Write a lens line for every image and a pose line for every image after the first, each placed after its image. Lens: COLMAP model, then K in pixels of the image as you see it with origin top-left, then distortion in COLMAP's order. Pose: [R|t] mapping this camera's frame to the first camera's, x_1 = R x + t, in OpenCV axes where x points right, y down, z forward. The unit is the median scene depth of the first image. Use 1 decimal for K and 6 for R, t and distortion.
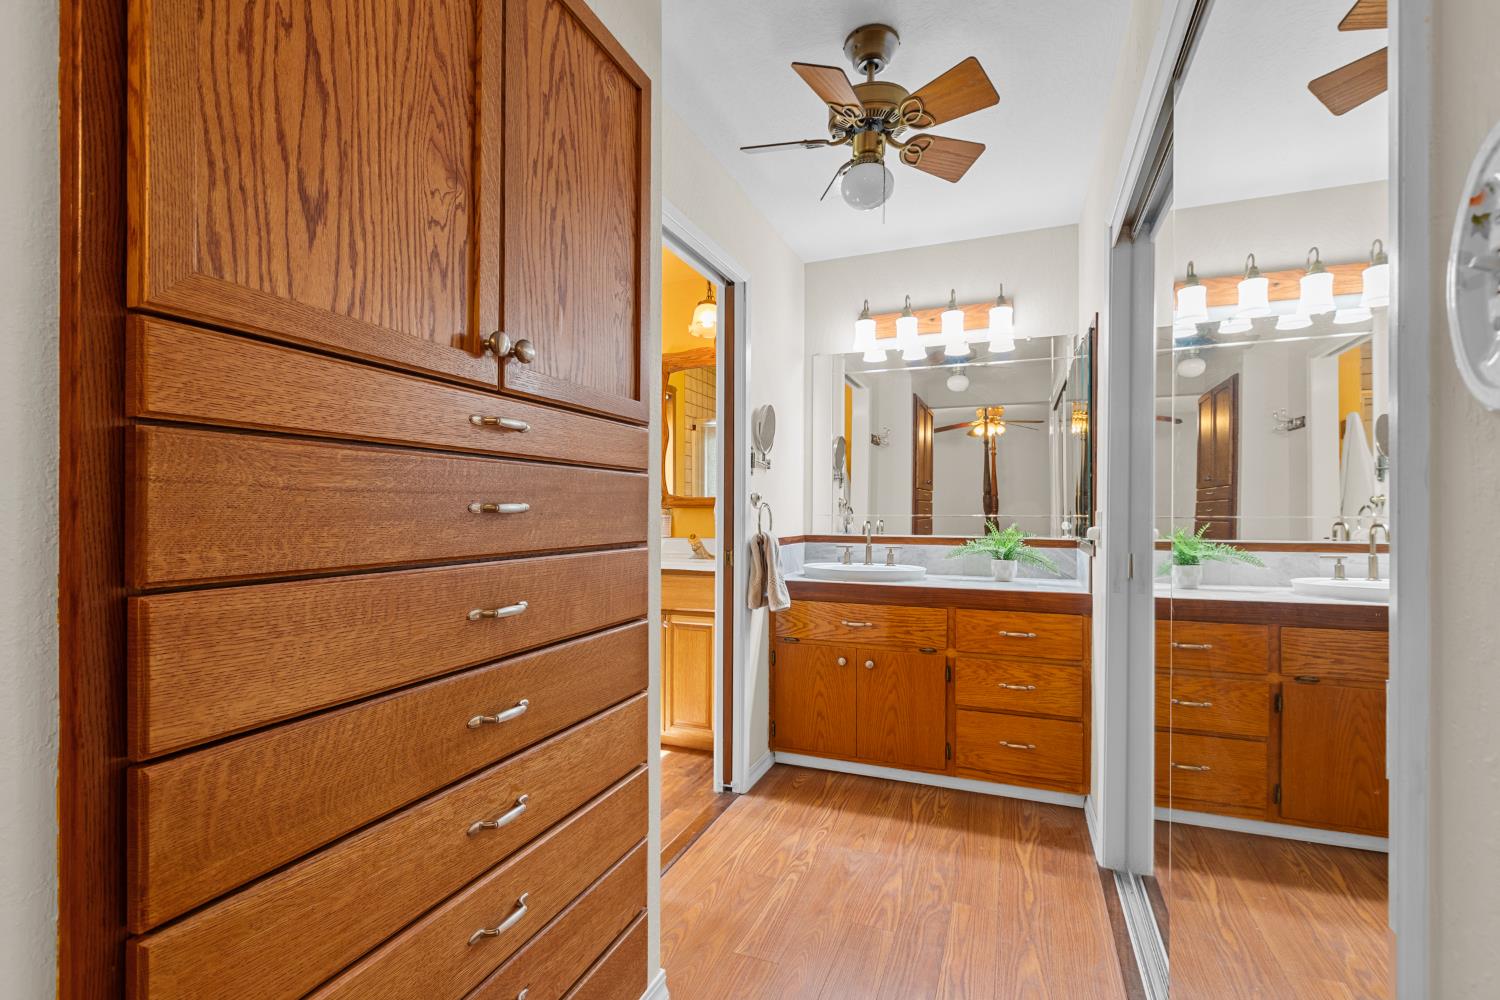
lens RADIAL K [[677.2, 0, 746.4], [0, 677.2, 502.6], [0, 0, 1]] dist [0.000100, -0.000333]
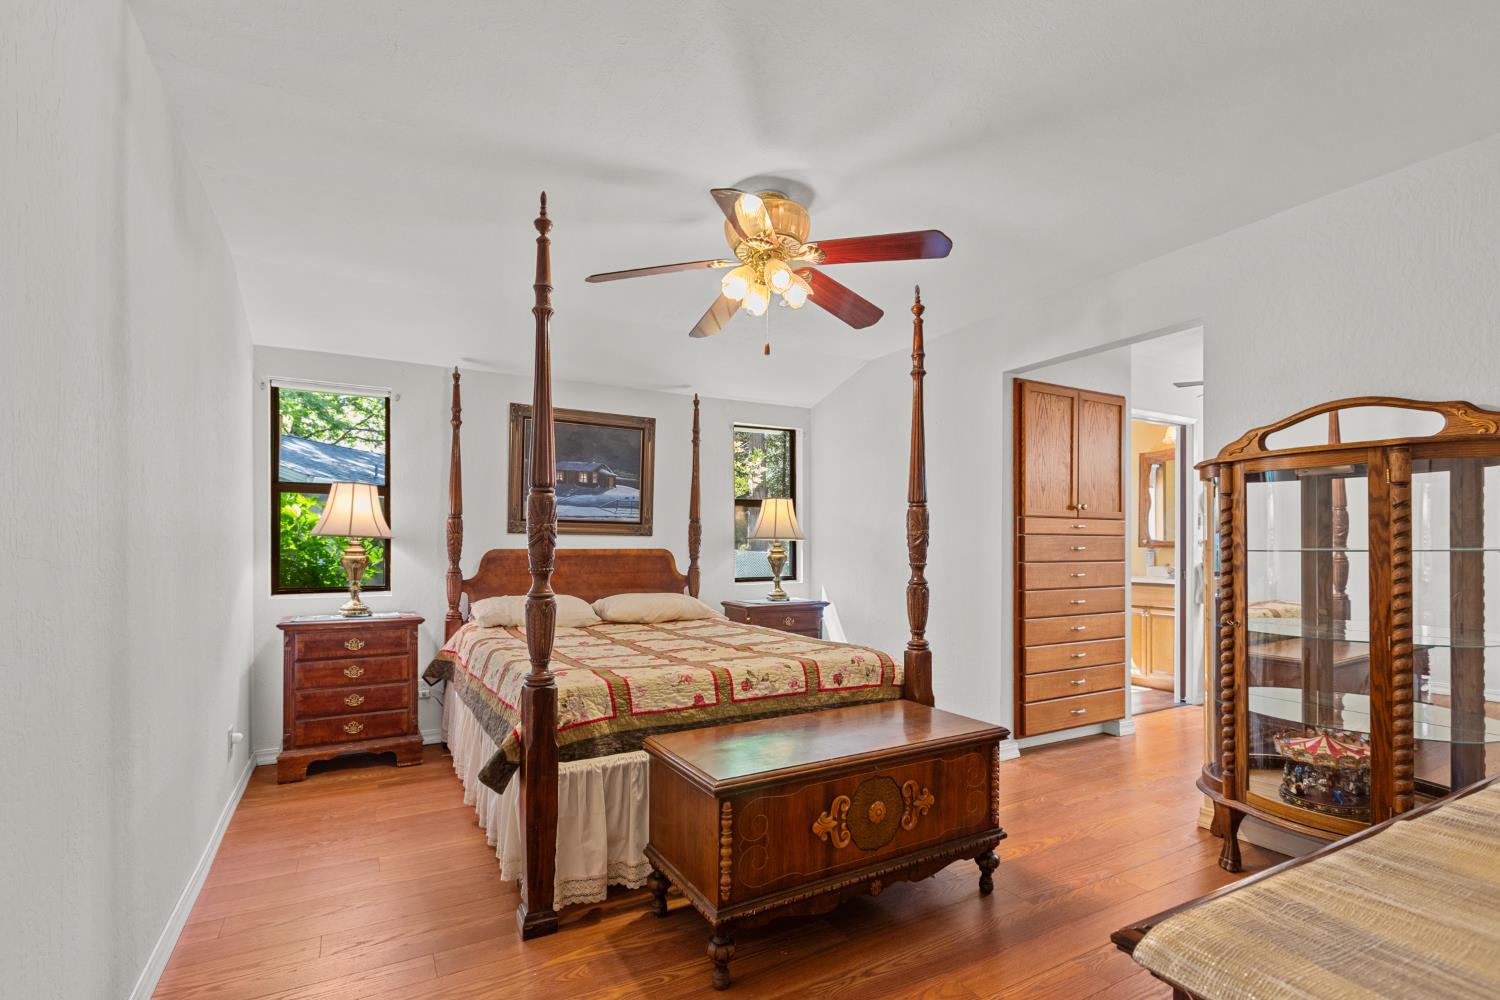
lens RADIAL K [[677.2, 0, 755.5], [0, 677.2, 541.1], [0, 0, 1]] dist [0.000100, -0.000333]
pose [[0.773636, -0.001509, -0.633629, 0.481029], [0.003241, 0.999994, 0.001575, -0.034386], [0.633622, -0.003272, 0.773636, -2.298325]]
